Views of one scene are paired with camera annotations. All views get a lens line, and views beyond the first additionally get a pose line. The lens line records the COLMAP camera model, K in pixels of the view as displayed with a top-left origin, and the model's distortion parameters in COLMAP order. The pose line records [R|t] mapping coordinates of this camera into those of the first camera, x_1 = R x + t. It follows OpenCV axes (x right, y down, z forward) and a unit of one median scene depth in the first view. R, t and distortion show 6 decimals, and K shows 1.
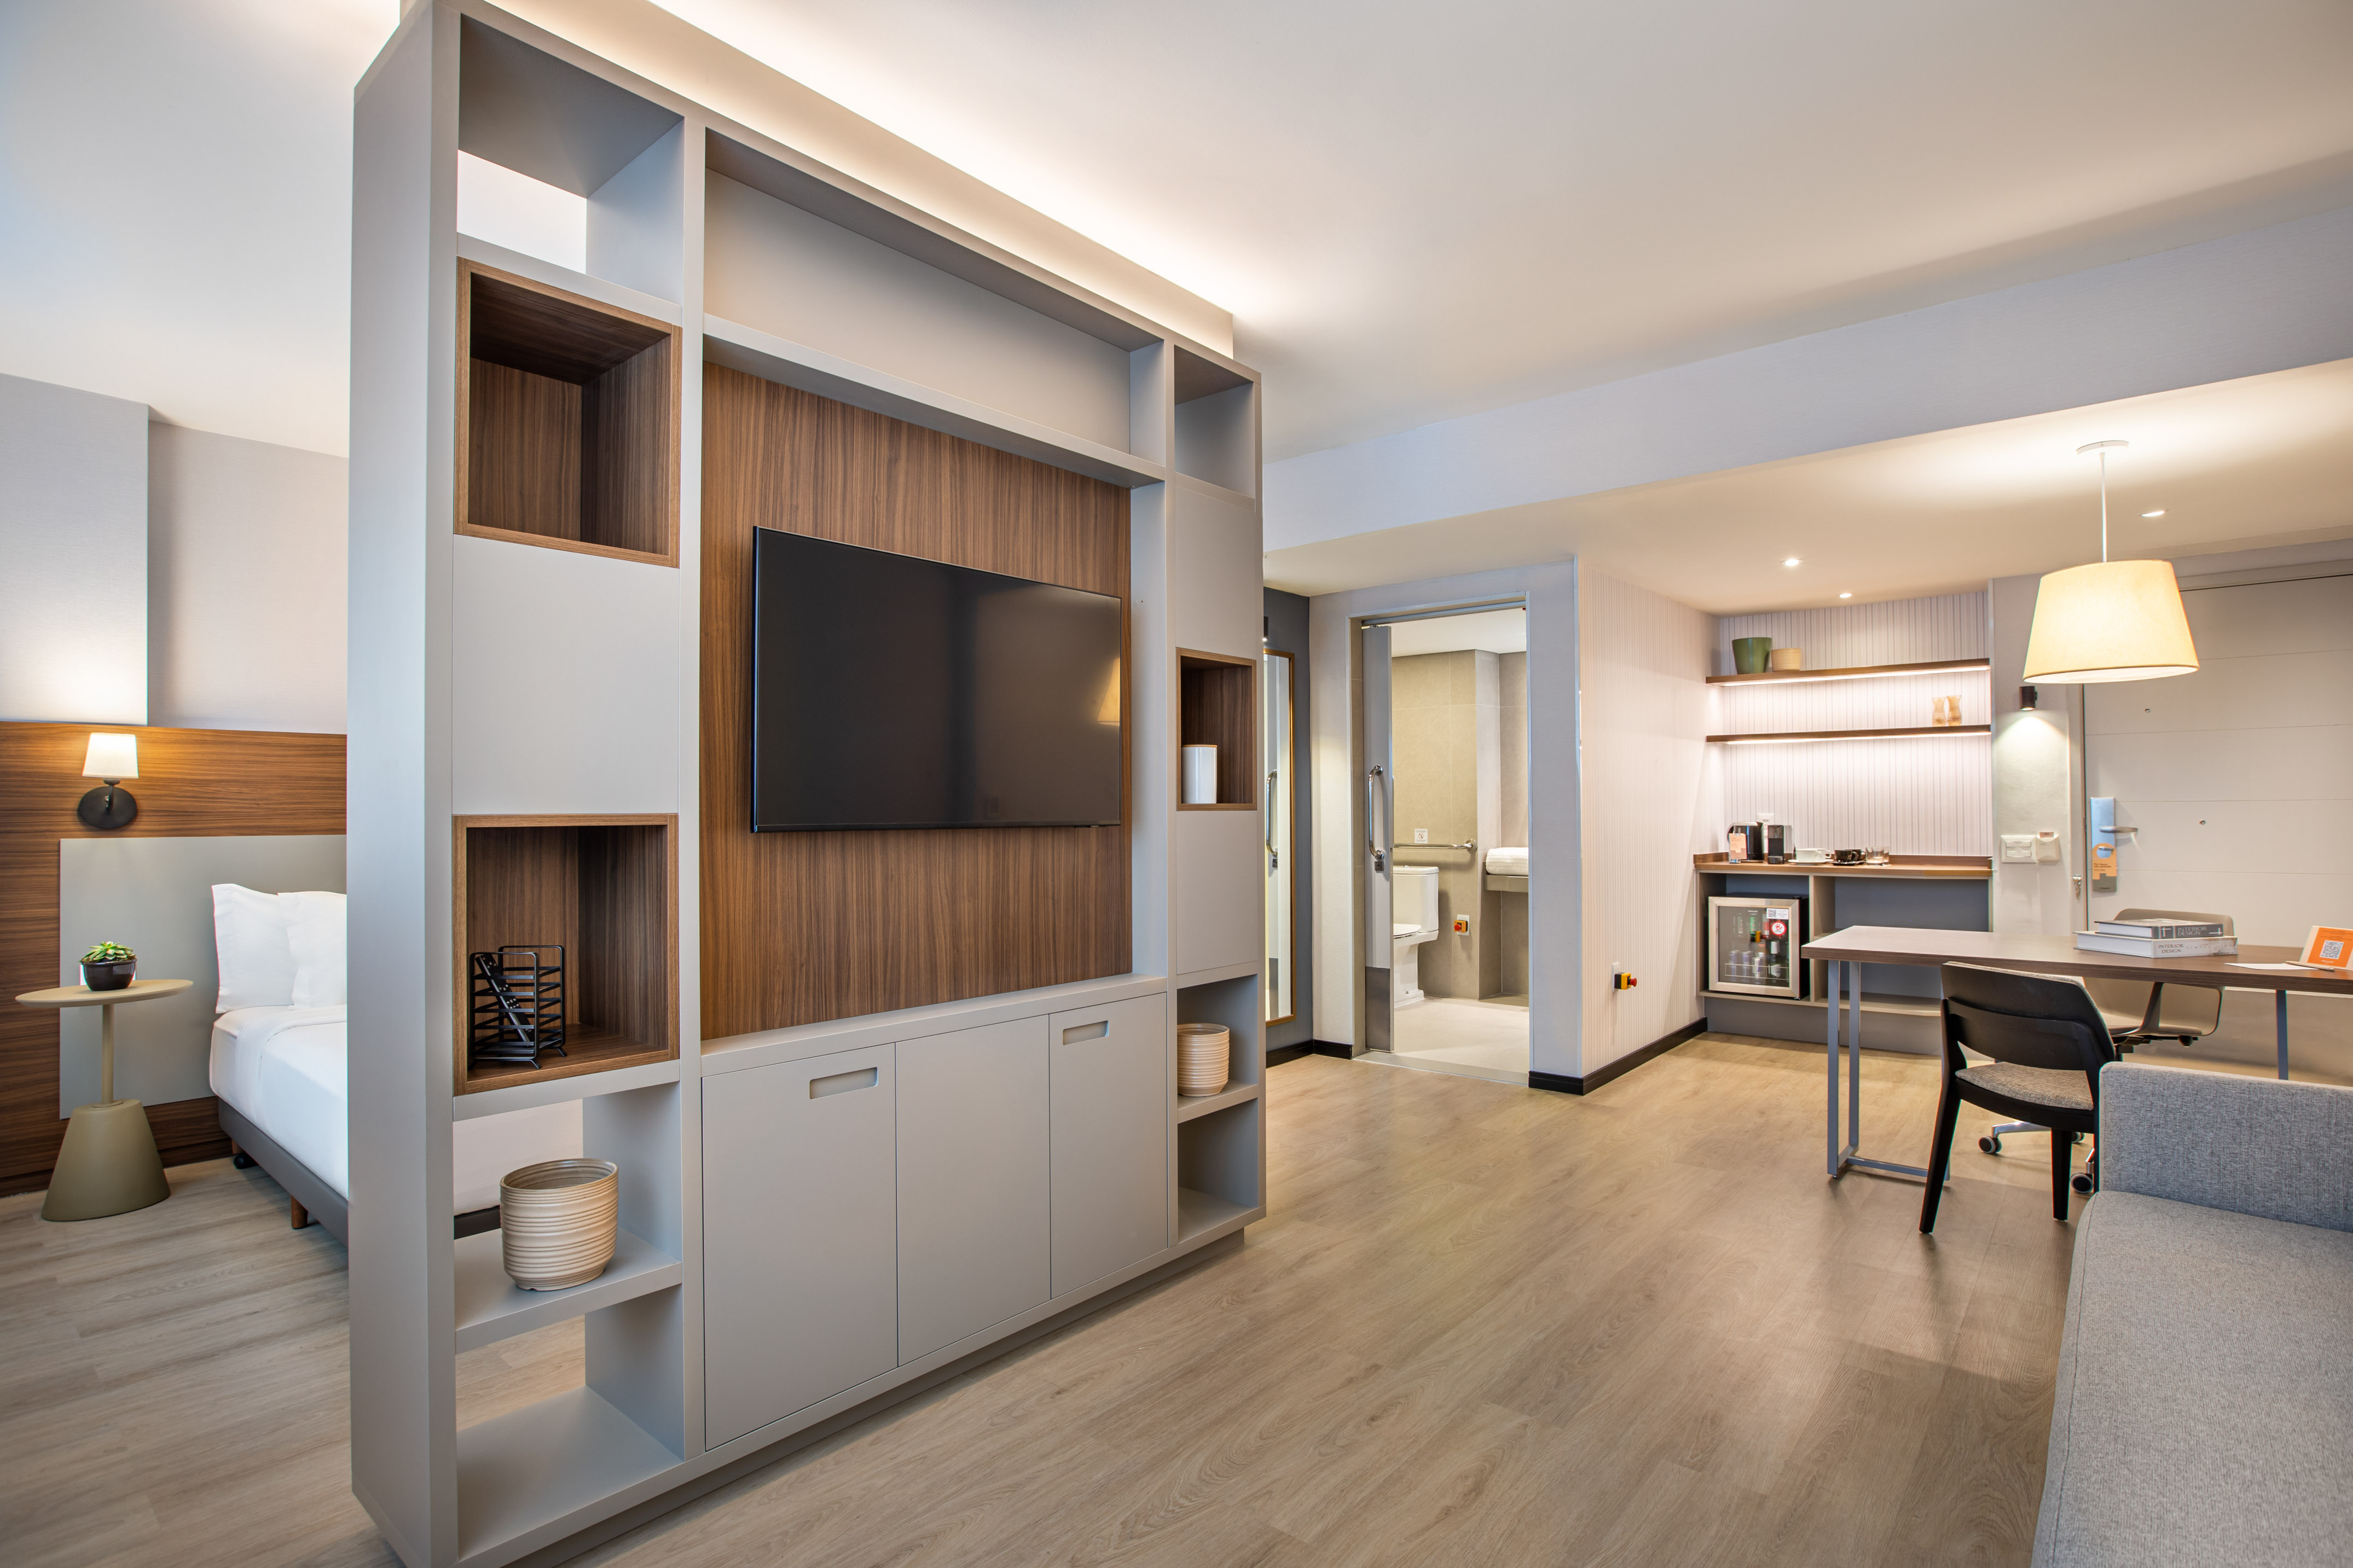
lens RADIAL K [[1154.3, 0, 1065.4], [0, 1154.3, 782.2], [0, 0, 1]] dist [-0.004270, 0.000032]
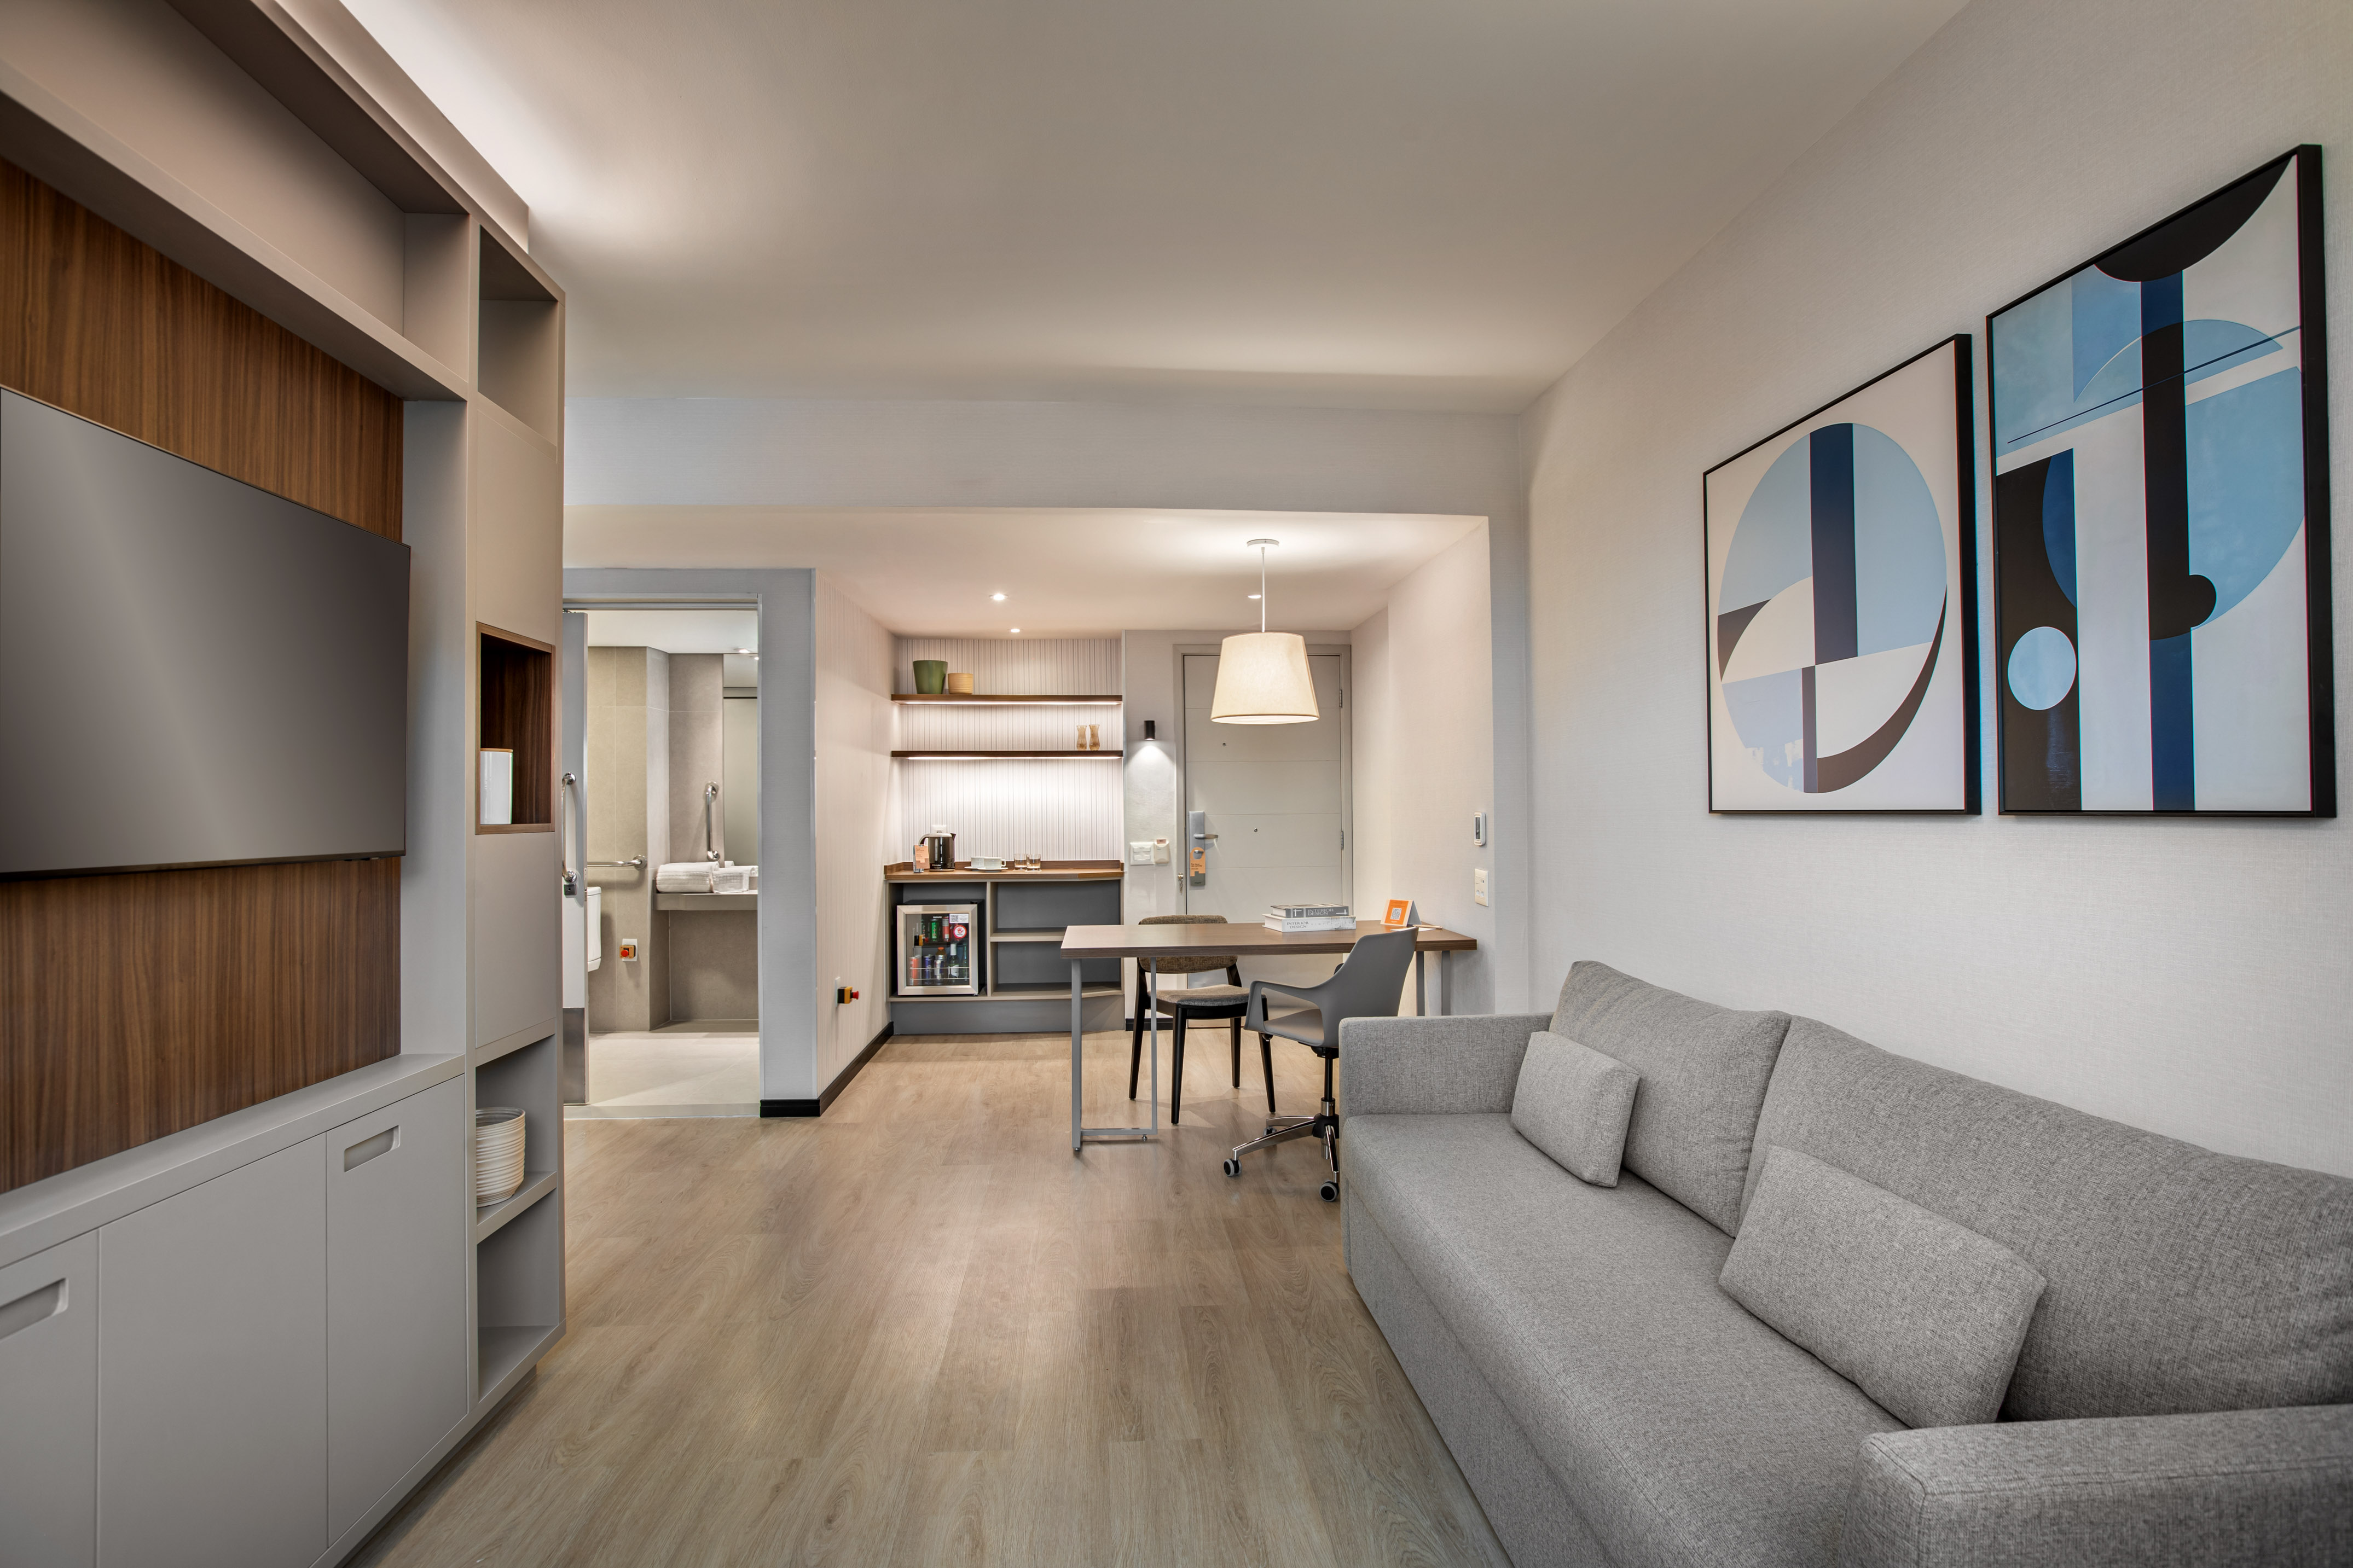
lens RADIAL K [[1247.1, 0, 1105.4], [0, 1247.1, 786.9], [0, 0, 1]] dist [-0.040127, 0.067208]
pose [[0.714498, 0.011932, 0.699536, -0.119207], [-0.011150, 0.999922, -0.005667, -0.004454], [-0.699549, -0.003751, 0.714575, 0.079247]]
